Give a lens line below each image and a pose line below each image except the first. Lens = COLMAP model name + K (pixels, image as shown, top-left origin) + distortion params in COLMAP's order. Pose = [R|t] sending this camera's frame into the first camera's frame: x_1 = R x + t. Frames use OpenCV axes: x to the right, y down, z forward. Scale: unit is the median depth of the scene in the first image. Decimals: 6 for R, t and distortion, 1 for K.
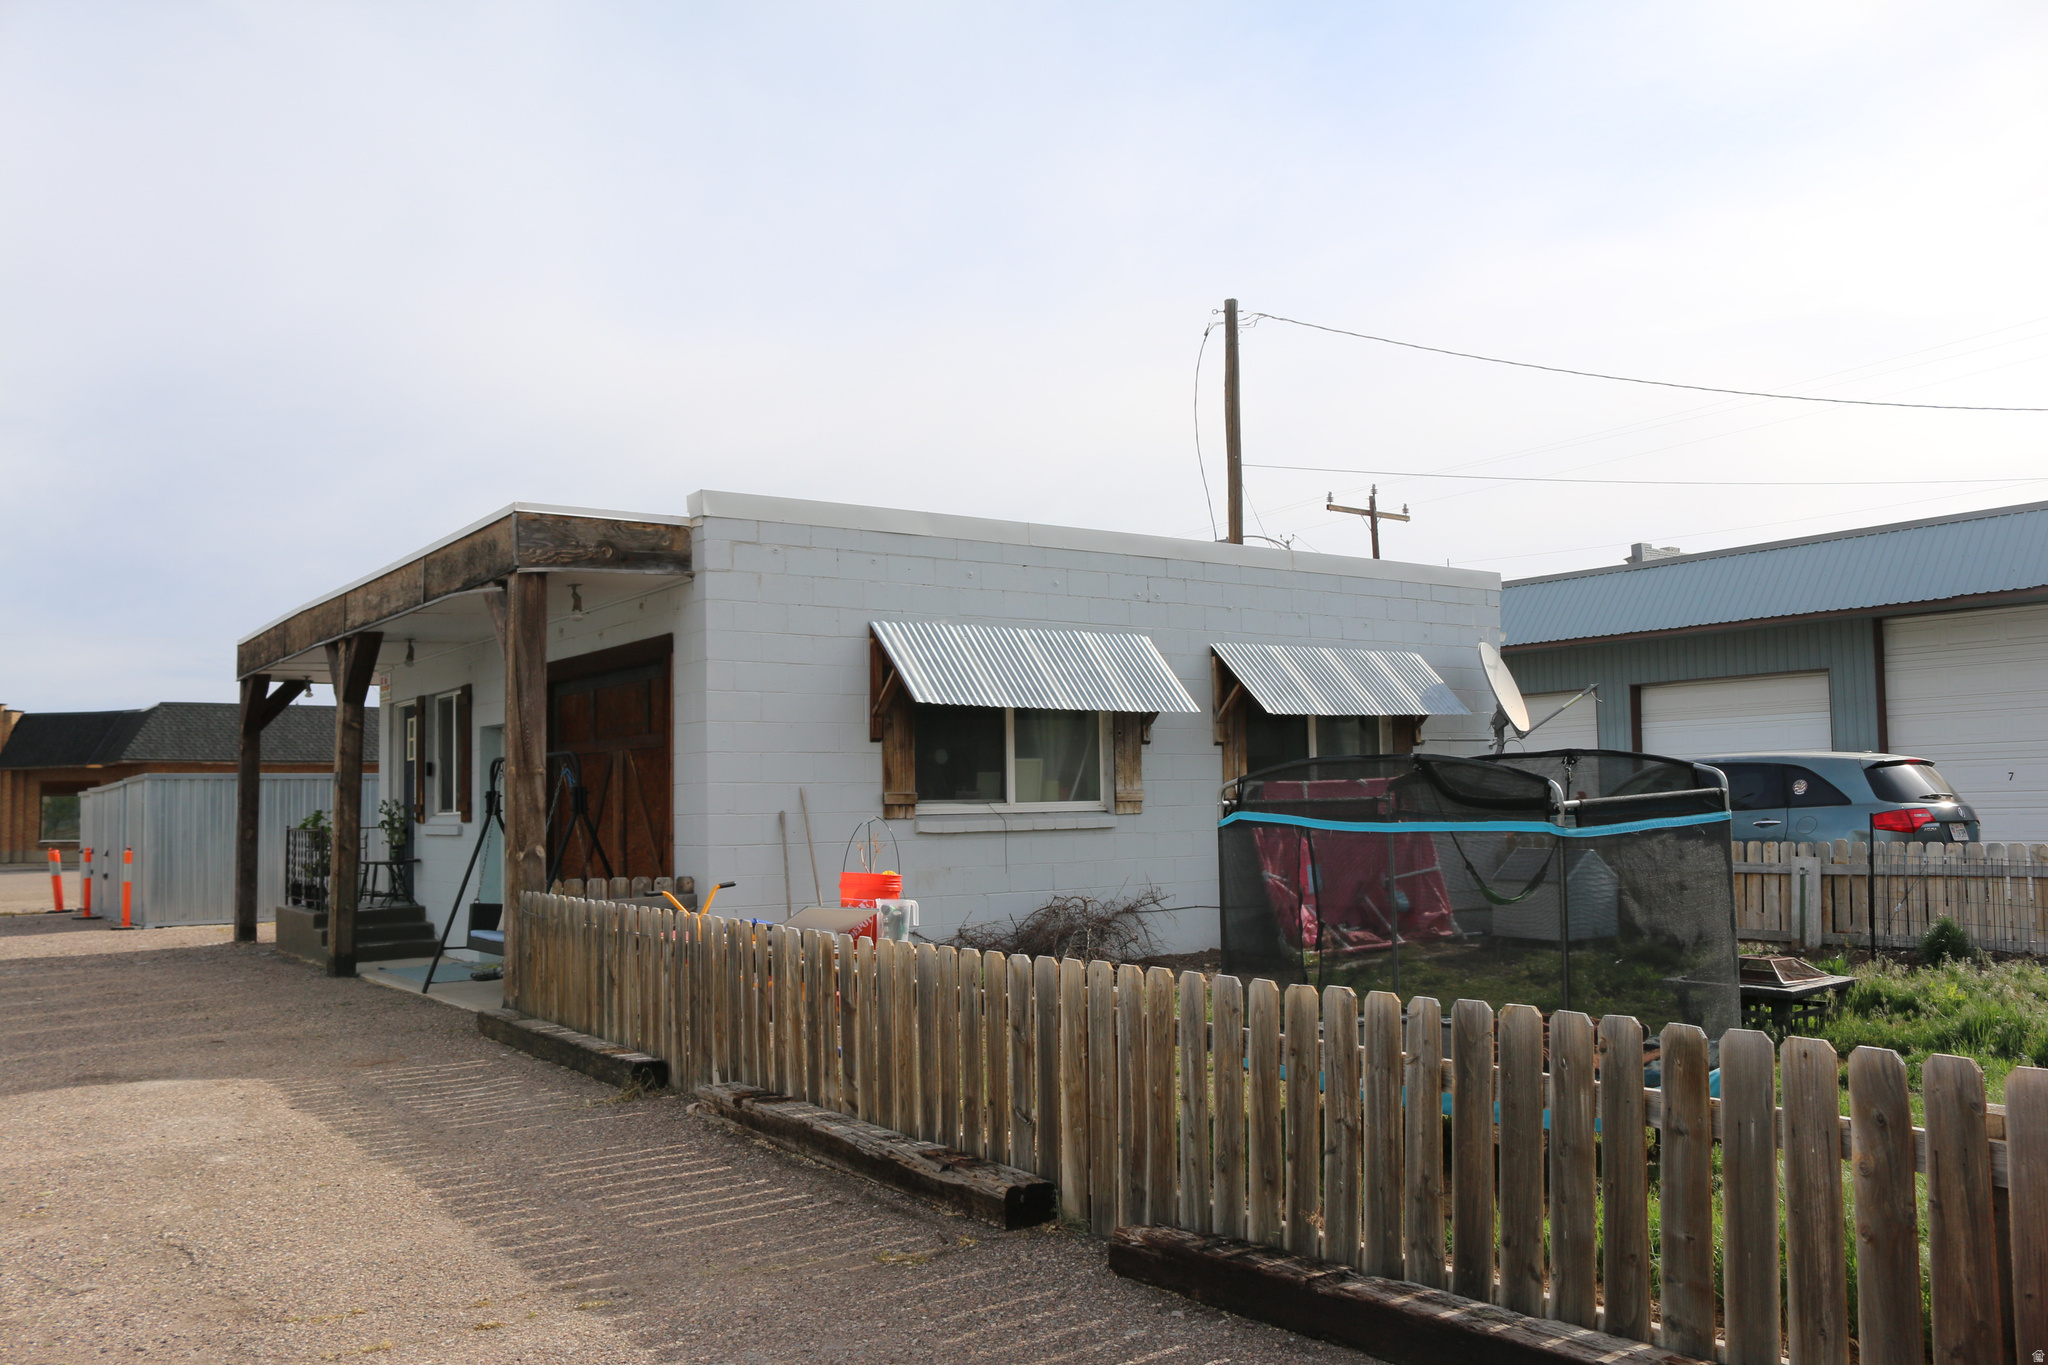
lens RADIAL K [[1675.0, 0, 998.1], [0, 1675.0, 682.7], [0, 0, 1]] dist [-0.157129, 0.128743]
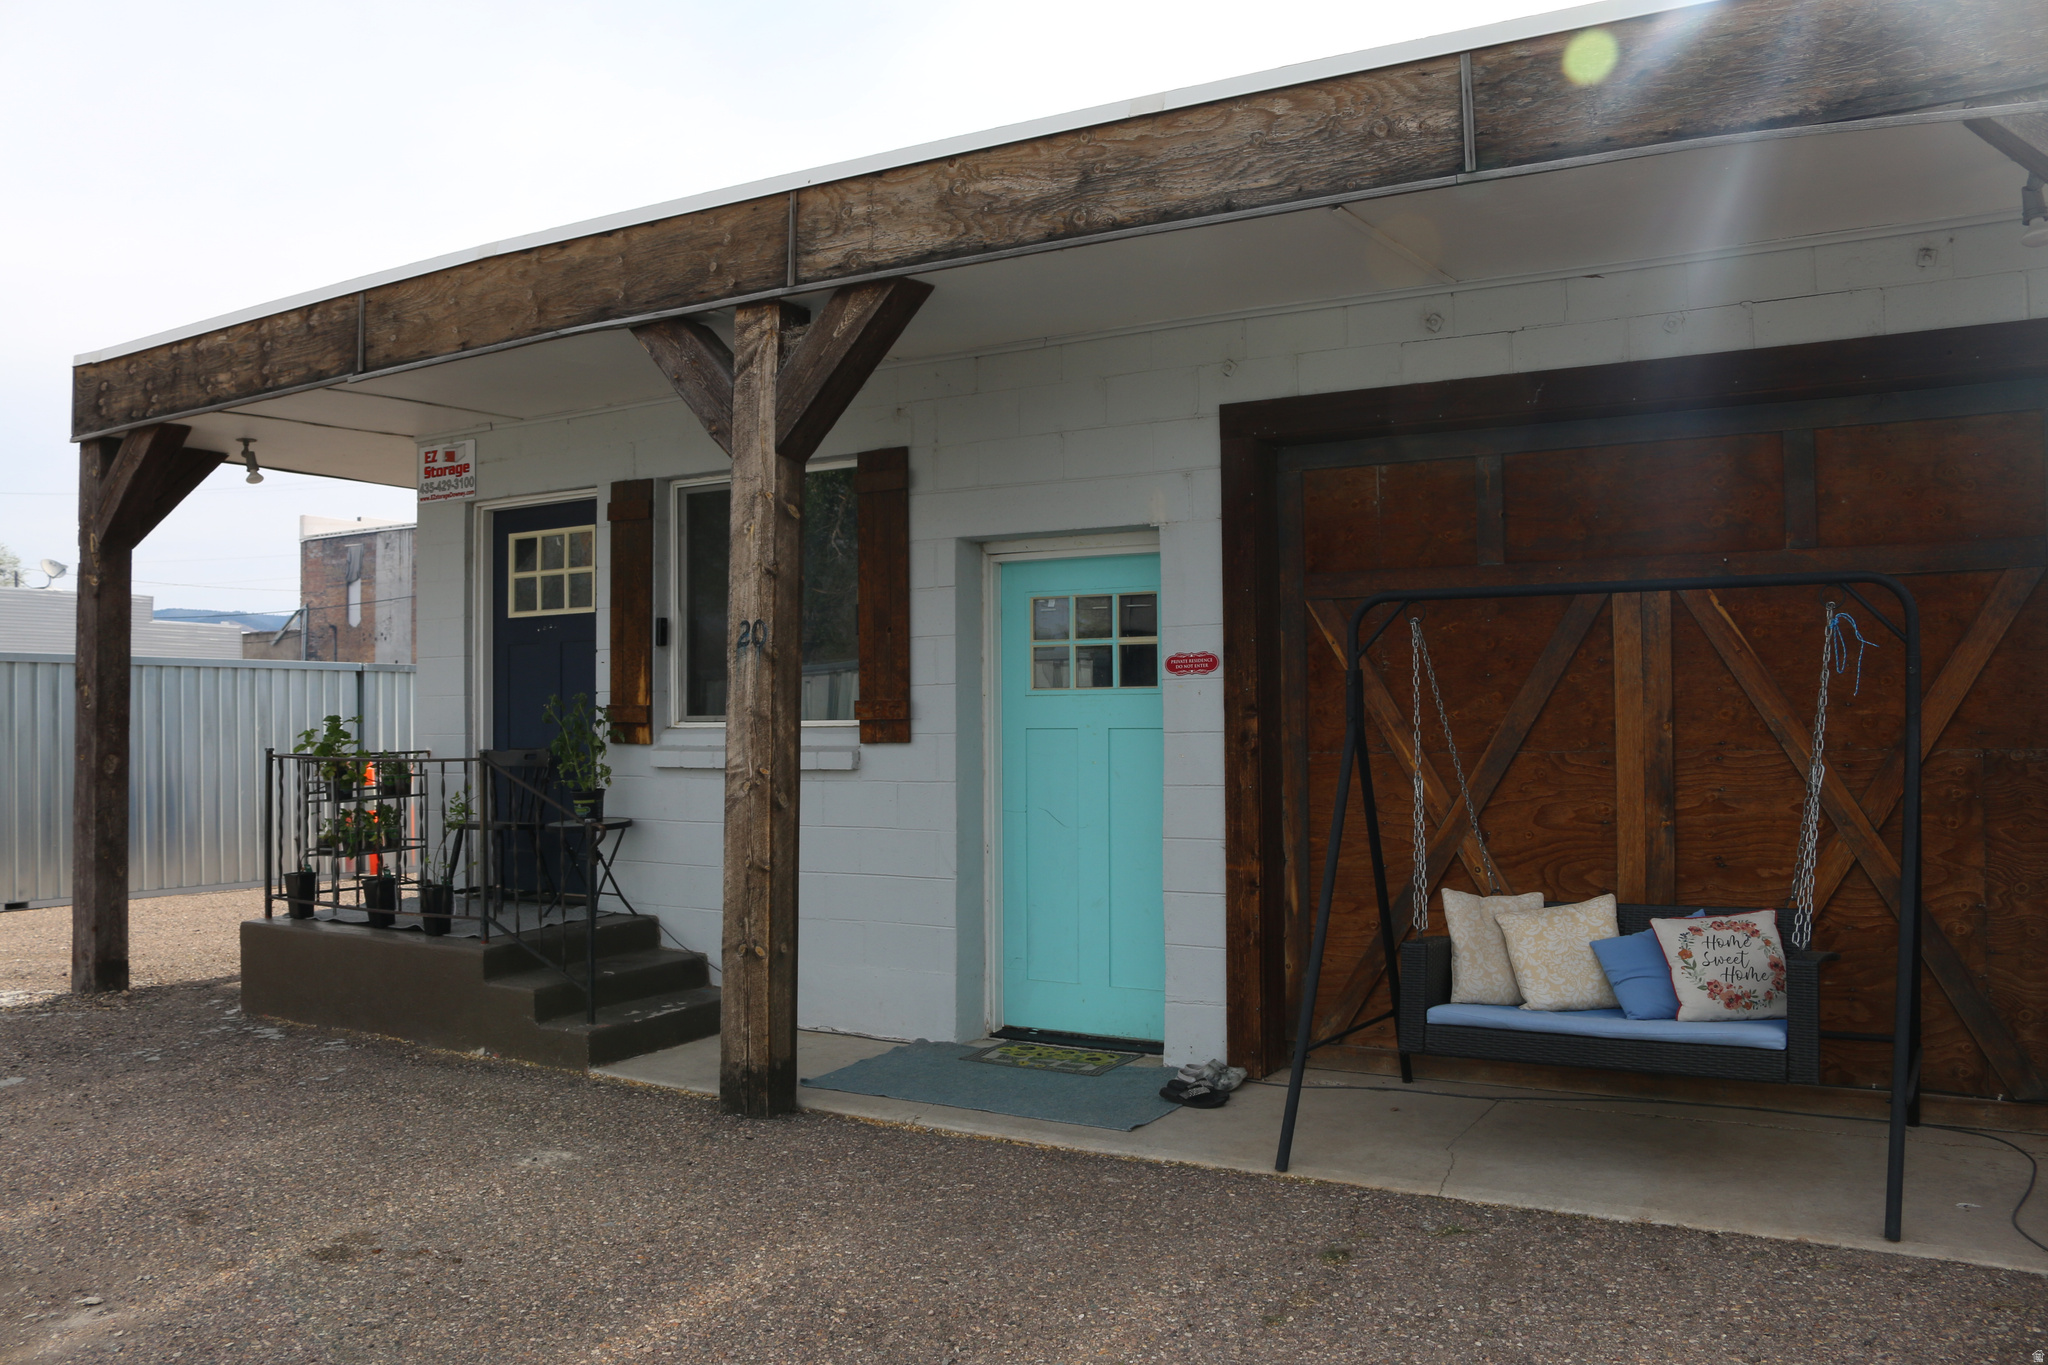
lens RADIAL K [[1675.0, 0, 998.1], [0, 1675.0, 682.7], [0, 0, 1]] dist [-0.157129, 0.128743]
pose [[0.921642, 0.021826, 0.387427, -0.615450], [-0.040070, 0.998433, 0.039073, 0.061838], [-0.385967, -0.051536, 0.921072, 0.710882]]
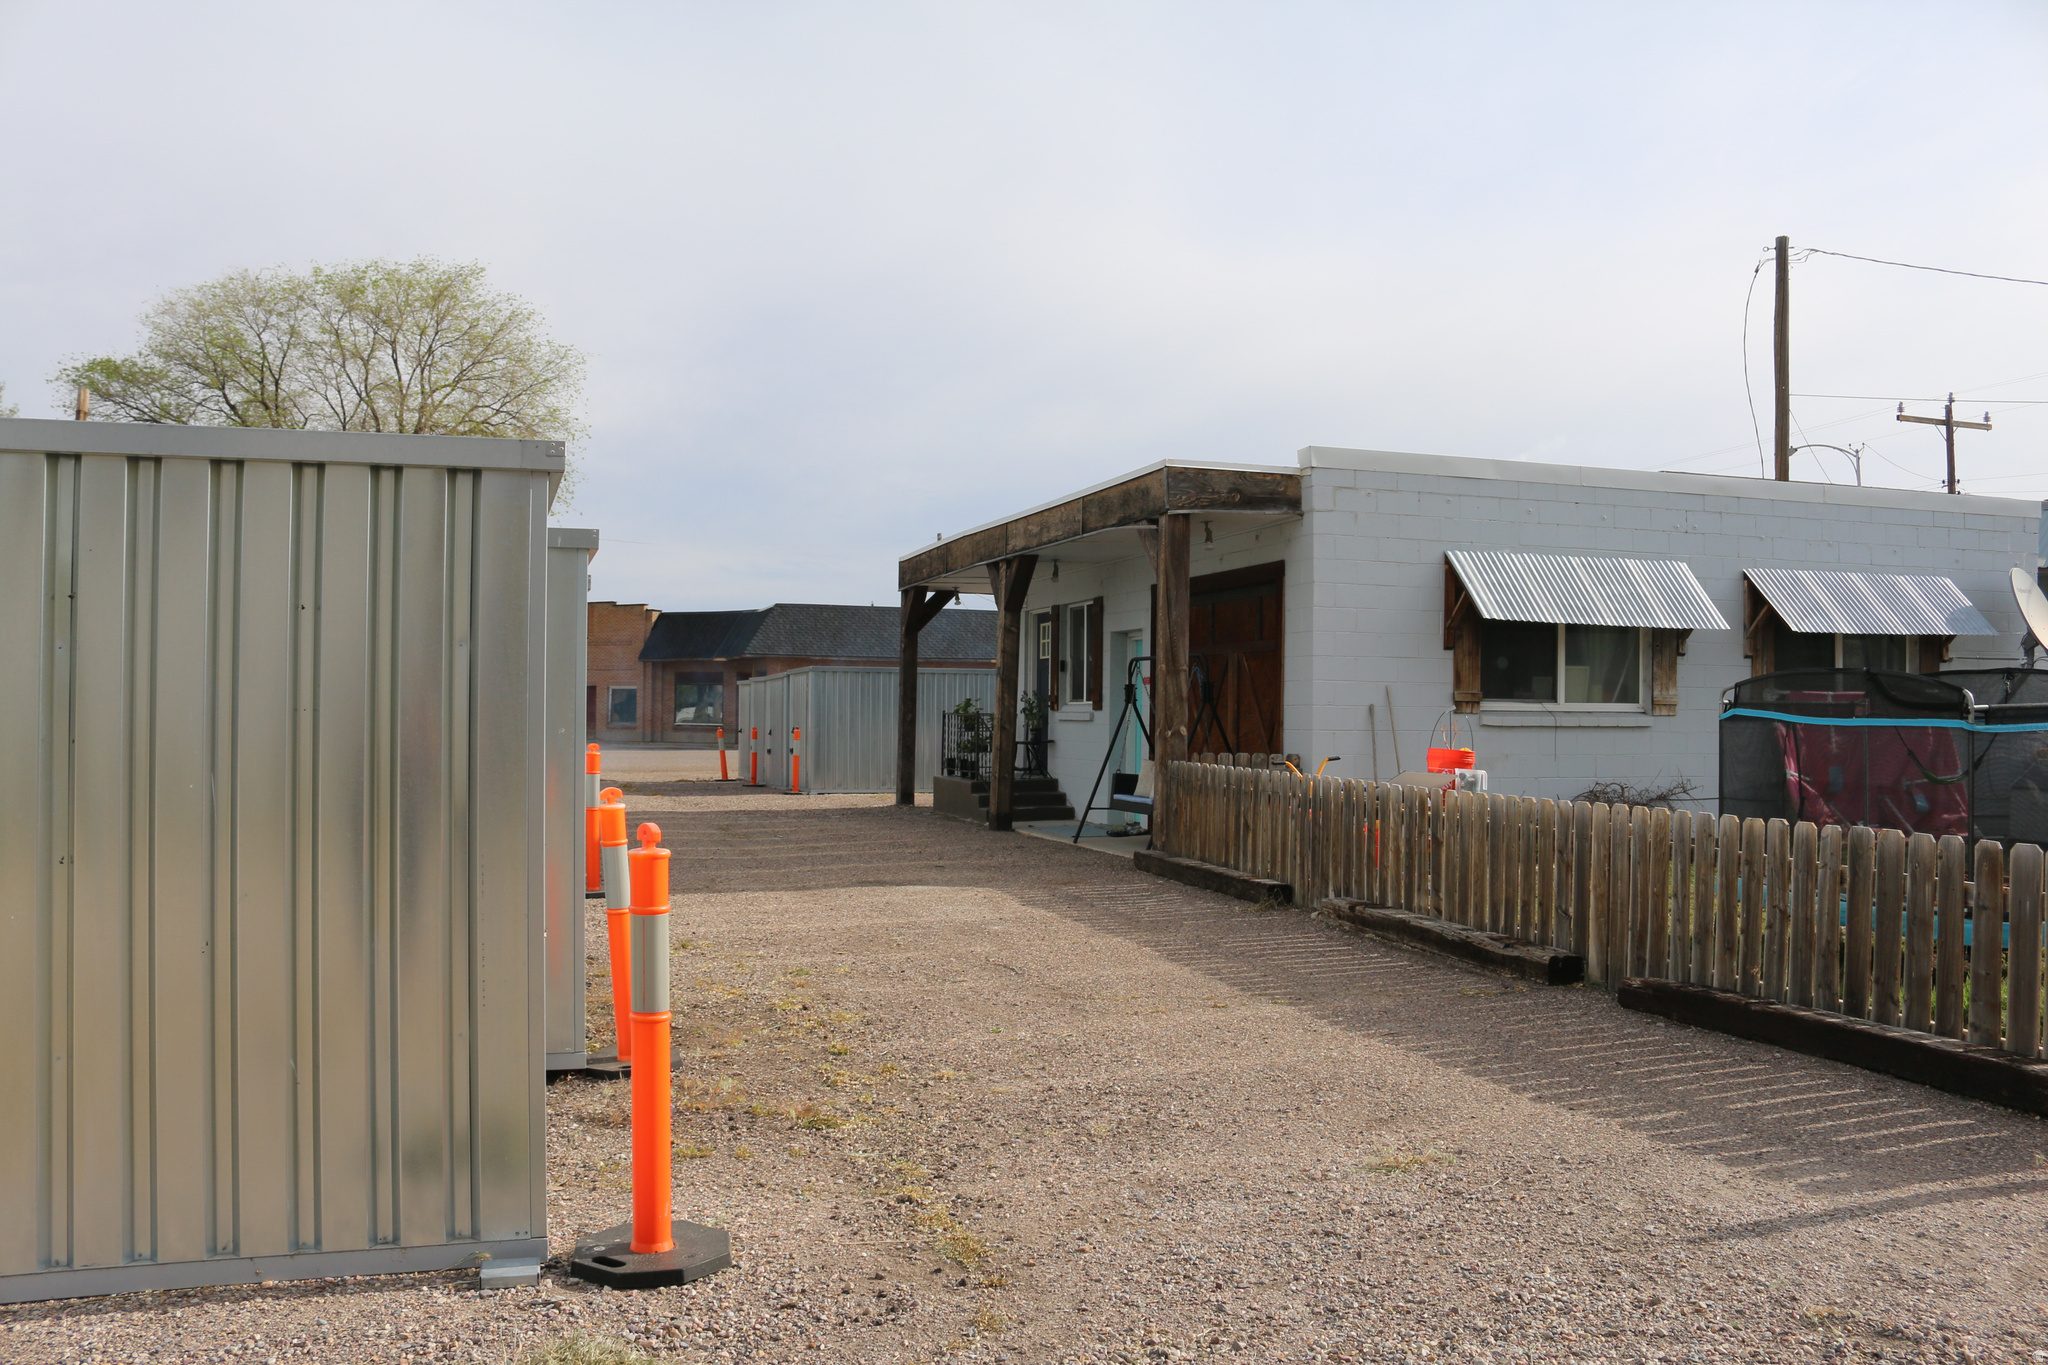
lens RADIAL K [[1675.0, 0, 998.1], [0, 1675.0, 682.7], [0, 0, 1]] dist [-0.157129, 0.128743]
pose [[0.948373, 0.023272, -0.316303, -0.001822], [-0.004903, 0.998261, 0.058746, -0.010068], [0.317120, -0.054162, 0.946837, -0.249120]]
